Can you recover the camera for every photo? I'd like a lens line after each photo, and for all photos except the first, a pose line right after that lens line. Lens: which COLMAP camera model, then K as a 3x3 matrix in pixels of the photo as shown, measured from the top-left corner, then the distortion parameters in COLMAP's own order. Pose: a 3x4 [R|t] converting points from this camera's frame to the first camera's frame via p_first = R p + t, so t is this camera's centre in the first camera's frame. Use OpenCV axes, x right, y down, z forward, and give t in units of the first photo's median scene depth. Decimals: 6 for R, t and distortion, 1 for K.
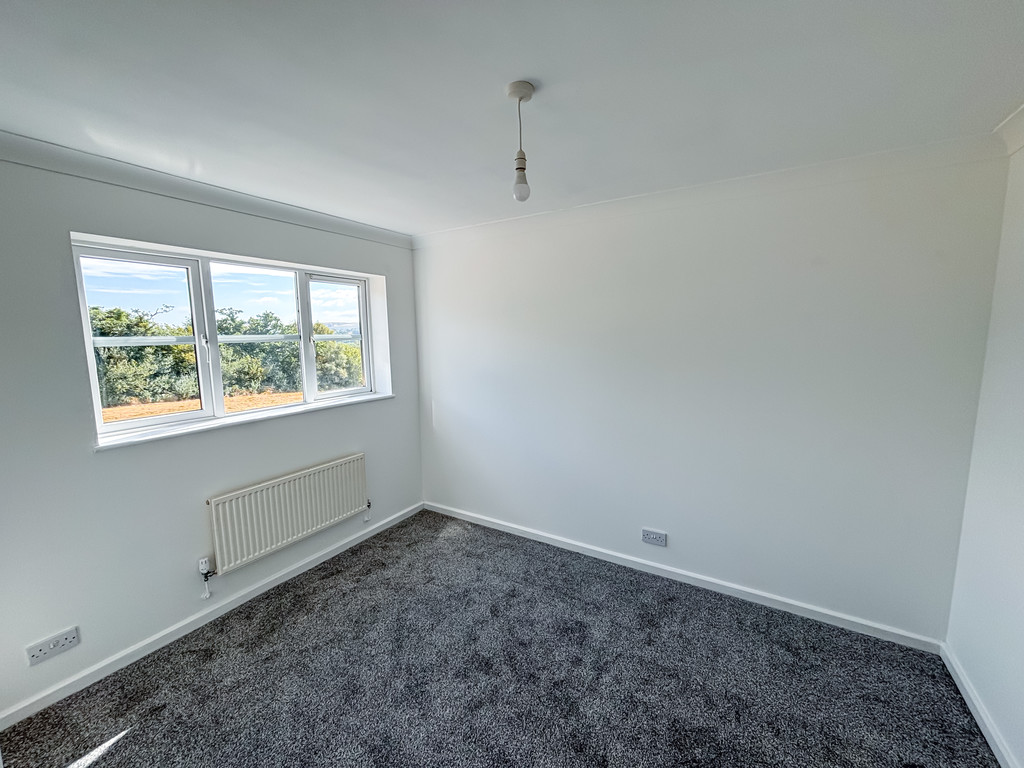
lens RADIAL K [[415.0, 0, 511.2], [0, 415.0, 385.8], [0, 0, 1]] dist [0.000543, 0.000434]
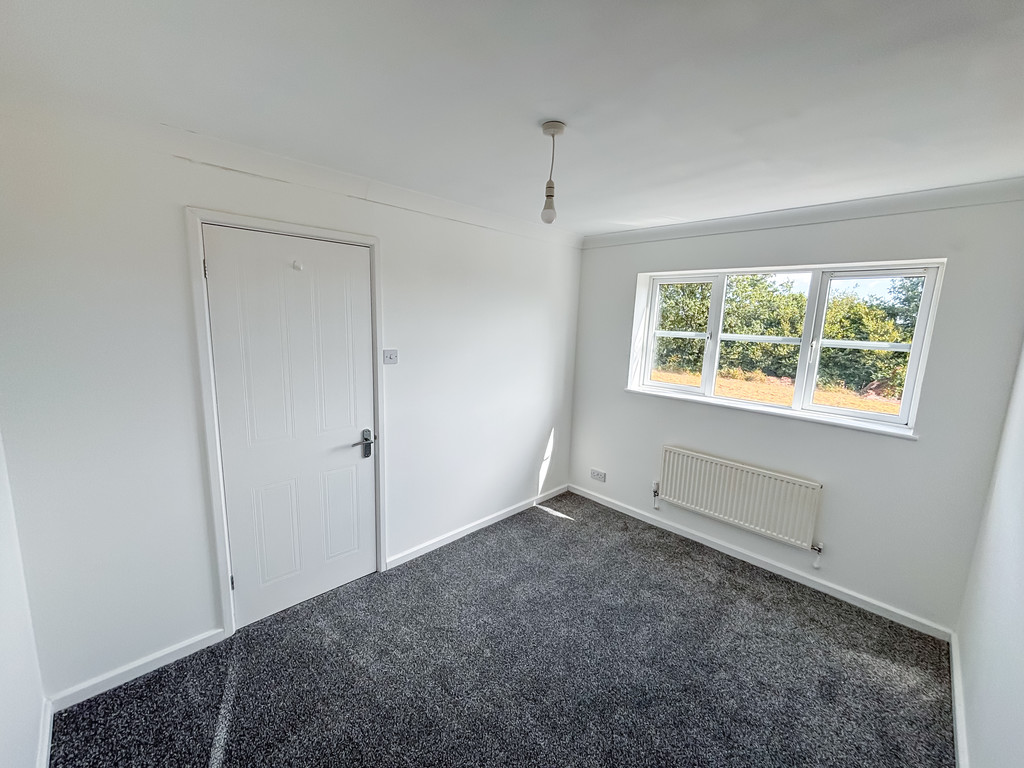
lens RADIAL K [[415.0, 0, 511.2], [0, 415.0, 385.8], [0, 0, 1]] dist [0.000543, 0.000434]
pose [[-0.249722, 0.159071, -0.955162, 0.664572], [-0.158008, 0.966499, 0.202269, -0.117640], [0.955339, 0.201435, -0.216222, 0.661788]]
